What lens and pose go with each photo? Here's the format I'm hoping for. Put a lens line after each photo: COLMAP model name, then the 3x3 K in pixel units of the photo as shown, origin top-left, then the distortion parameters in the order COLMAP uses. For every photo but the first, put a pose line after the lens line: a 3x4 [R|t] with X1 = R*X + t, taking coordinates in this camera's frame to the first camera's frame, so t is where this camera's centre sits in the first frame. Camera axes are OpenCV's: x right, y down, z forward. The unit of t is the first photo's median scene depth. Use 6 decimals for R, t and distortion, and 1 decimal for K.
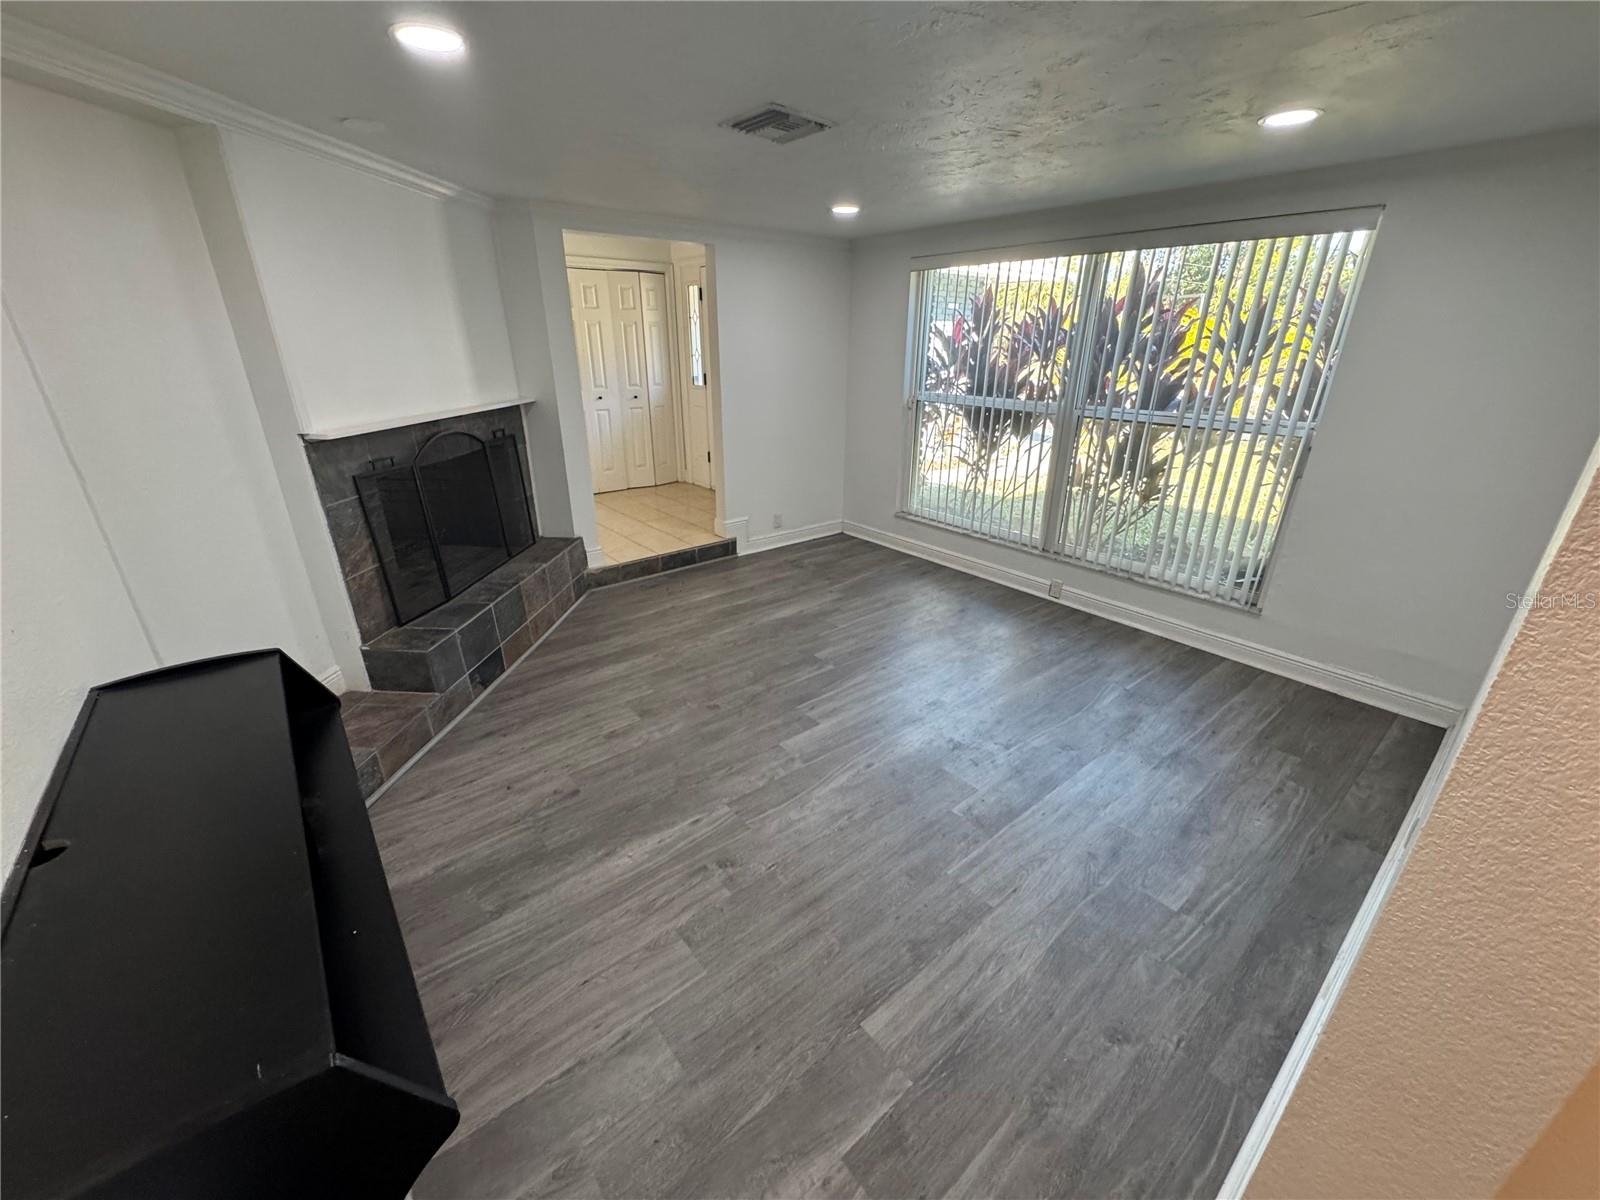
lens RADIAL K [[637.7, 0, 800.0], [0, 637.7, 600.0], [0, 0, 1]] dist [-0.002618, 0.000586]
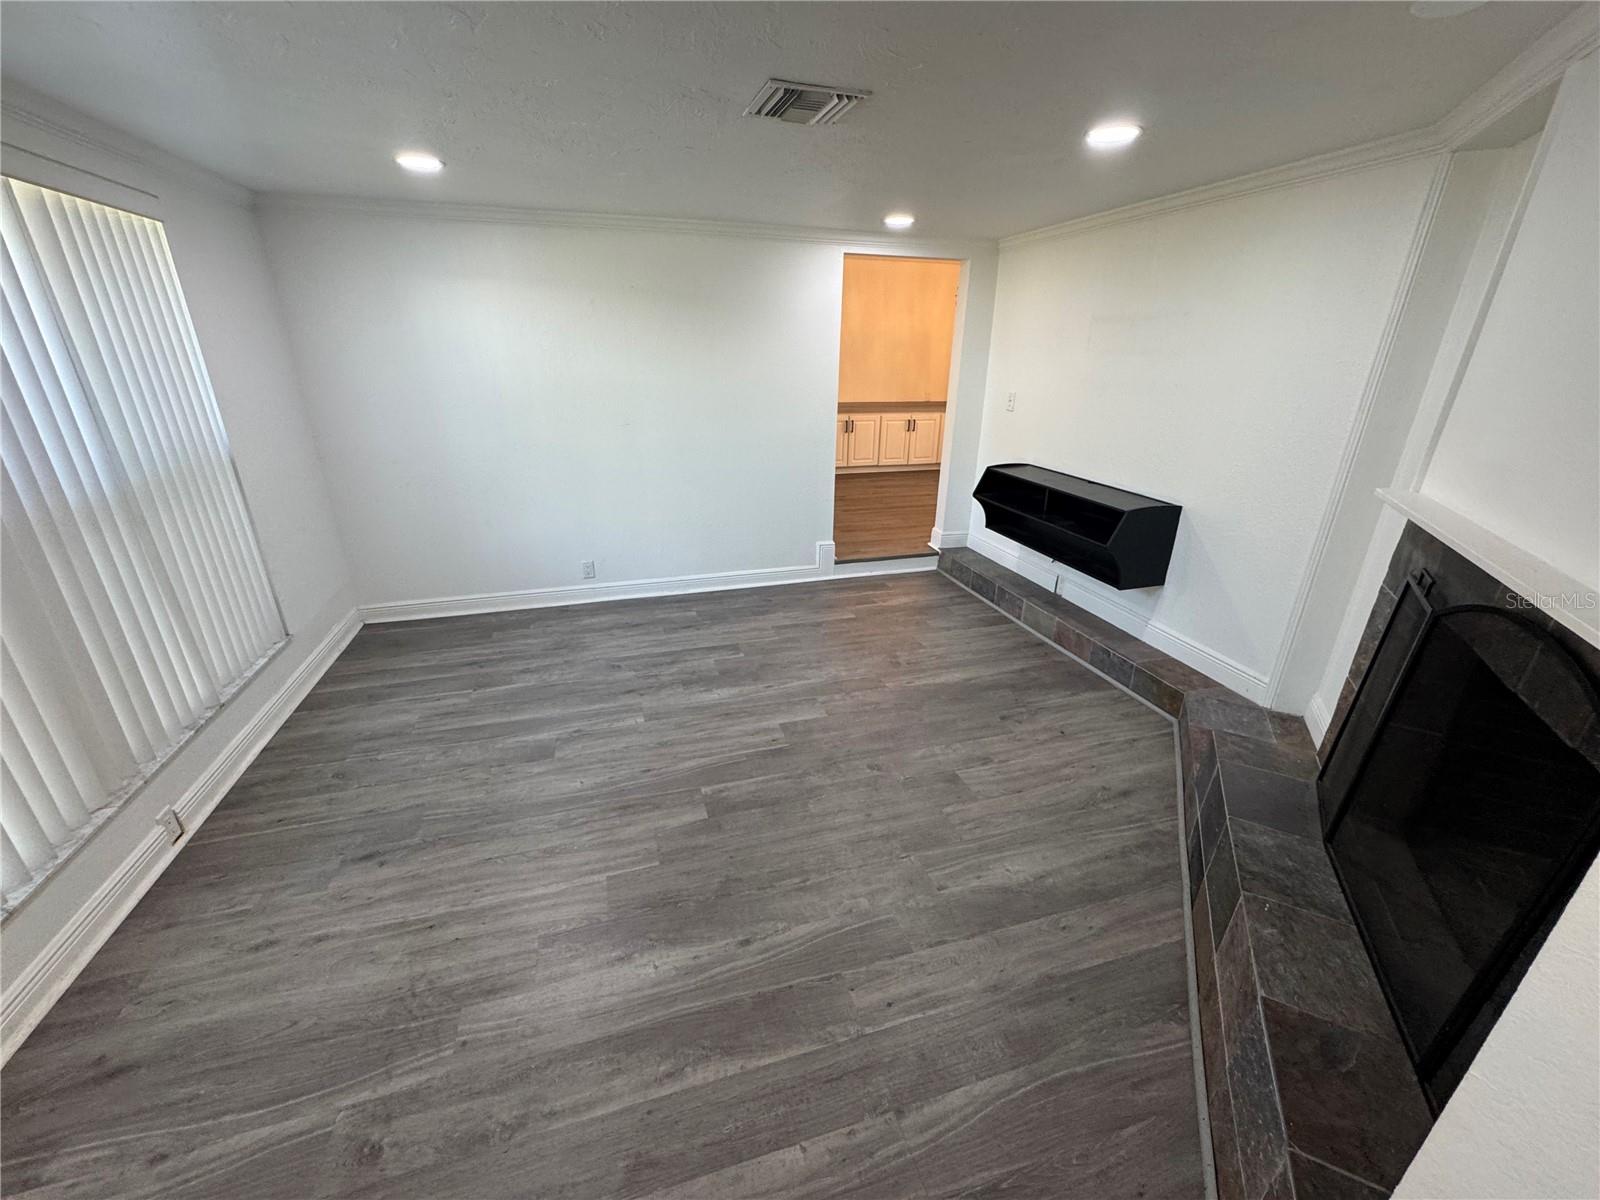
lens RADIAL K [[637.7, 0, 800.0], [0, 637.7, 600.0], [0, 0, 1]] dist [-0.002618, 0.000586]
pose [[-0.924264, -0.153658, 0.349465, -0.341217], [0.131821, 0.730652, 0.669904, -0.659534], [-0.358273, 0.665235, -0.655060, 1.592200]]
